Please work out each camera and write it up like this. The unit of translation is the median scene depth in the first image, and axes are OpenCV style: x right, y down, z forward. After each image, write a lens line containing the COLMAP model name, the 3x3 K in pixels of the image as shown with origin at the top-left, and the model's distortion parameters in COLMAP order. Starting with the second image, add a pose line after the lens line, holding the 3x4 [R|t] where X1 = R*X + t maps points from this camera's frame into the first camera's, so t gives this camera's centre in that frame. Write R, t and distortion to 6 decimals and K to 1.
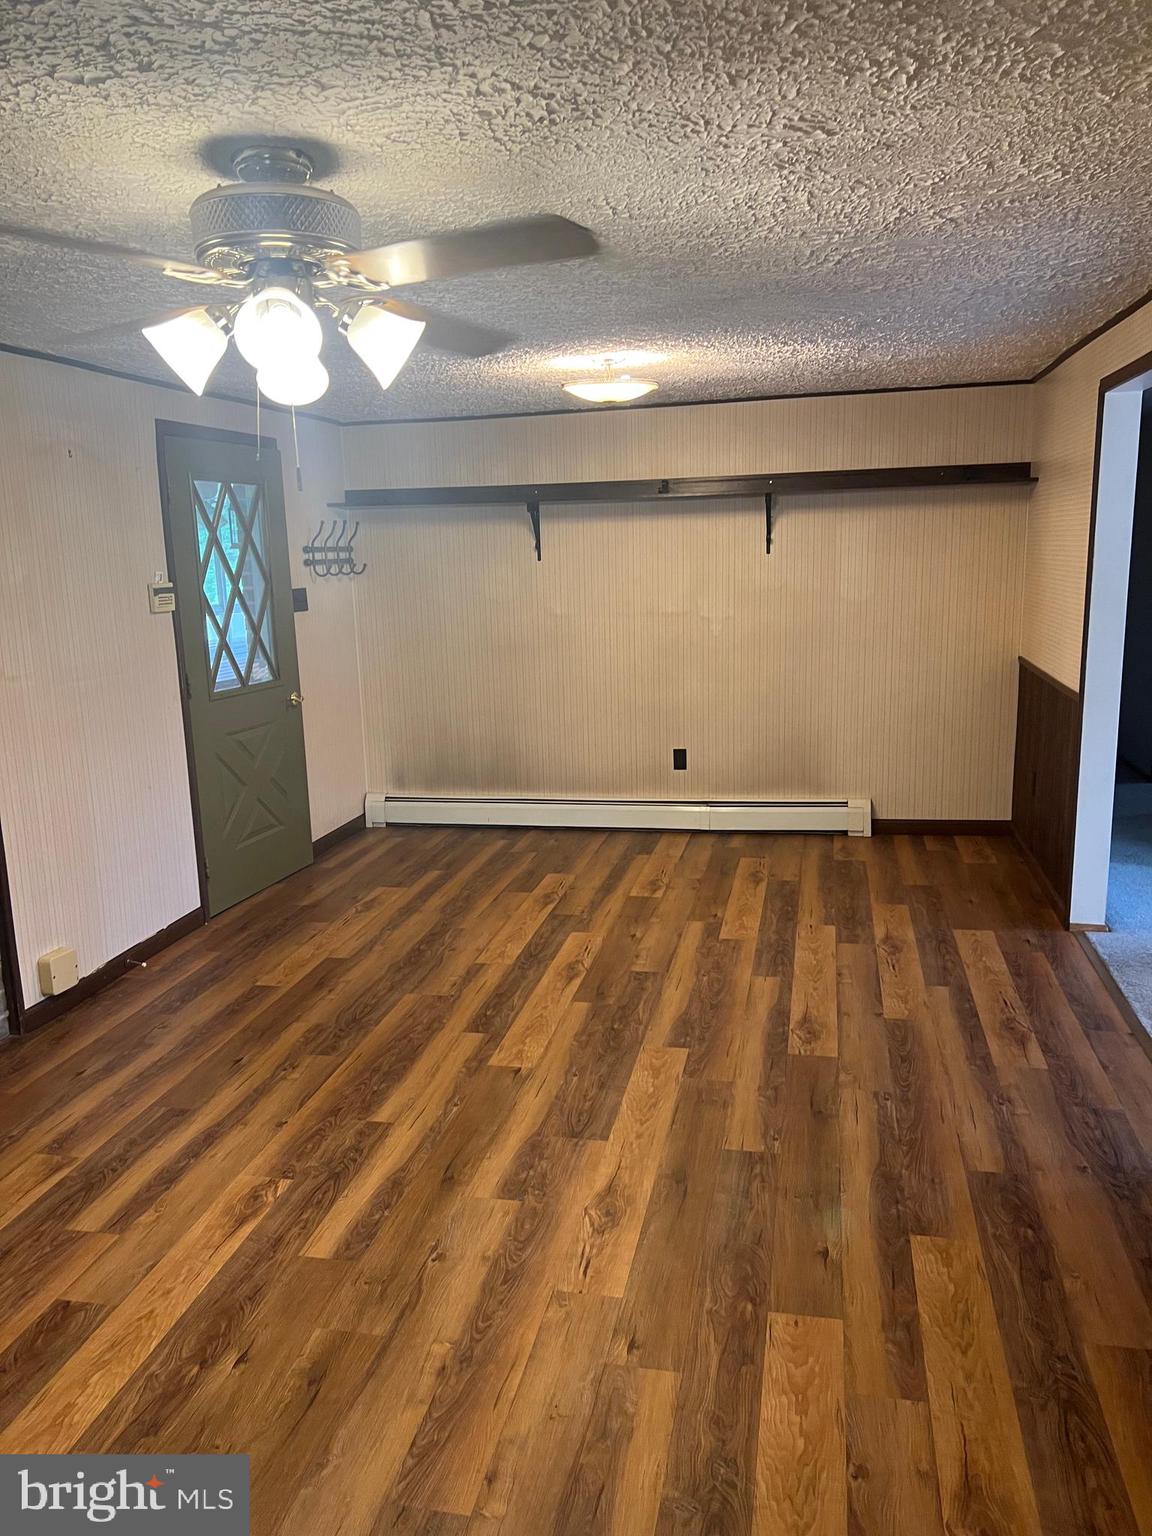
lens RADIAL K [[1161.9, 0, 574.2], [0, 1161.9, 797.2], [0, 0, 1]] dist [0.079343, -0.139693]
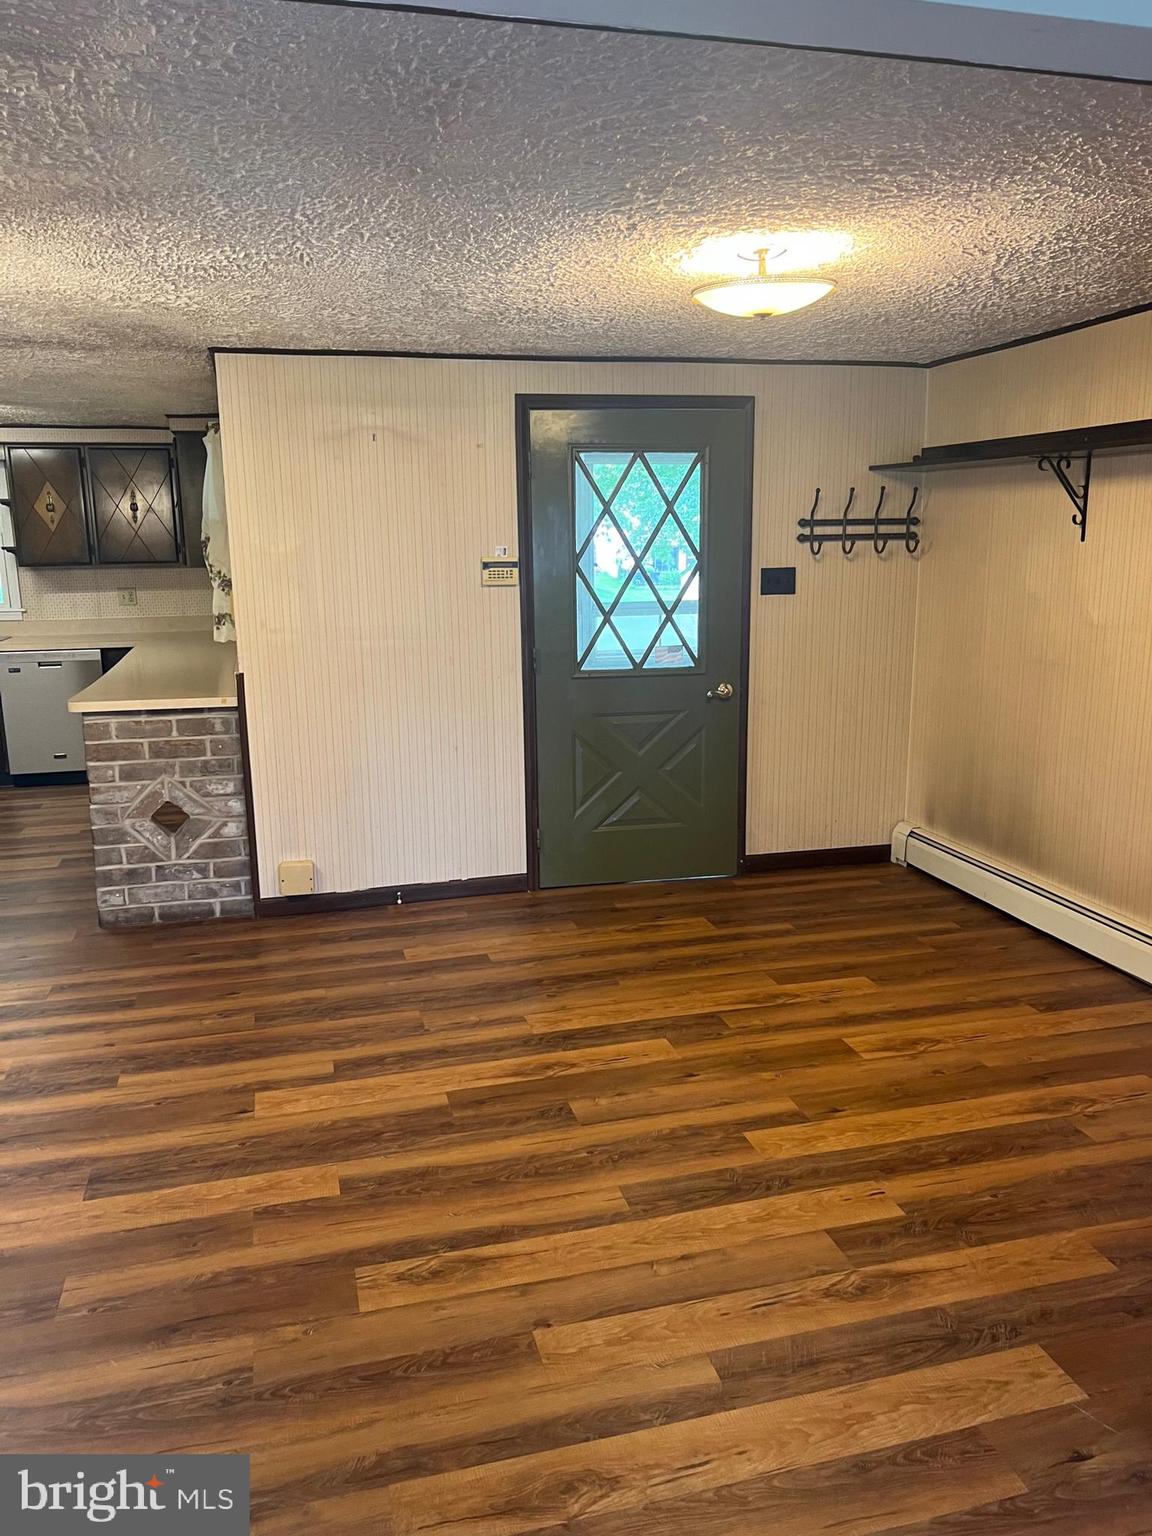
lens RADIAL K [[1161.9, 0, 574.2], [0, 1161.9, 797.2], [0, 0, 1]] dist [0.079343, -0.139693]
pose [[0.447620, 0.222391, -0.866128, 0.608845], [-0.188930, 0.970236, 0.151482, -0.143827], [0.874038, 0.095831, 0.476314, 0.582413]]
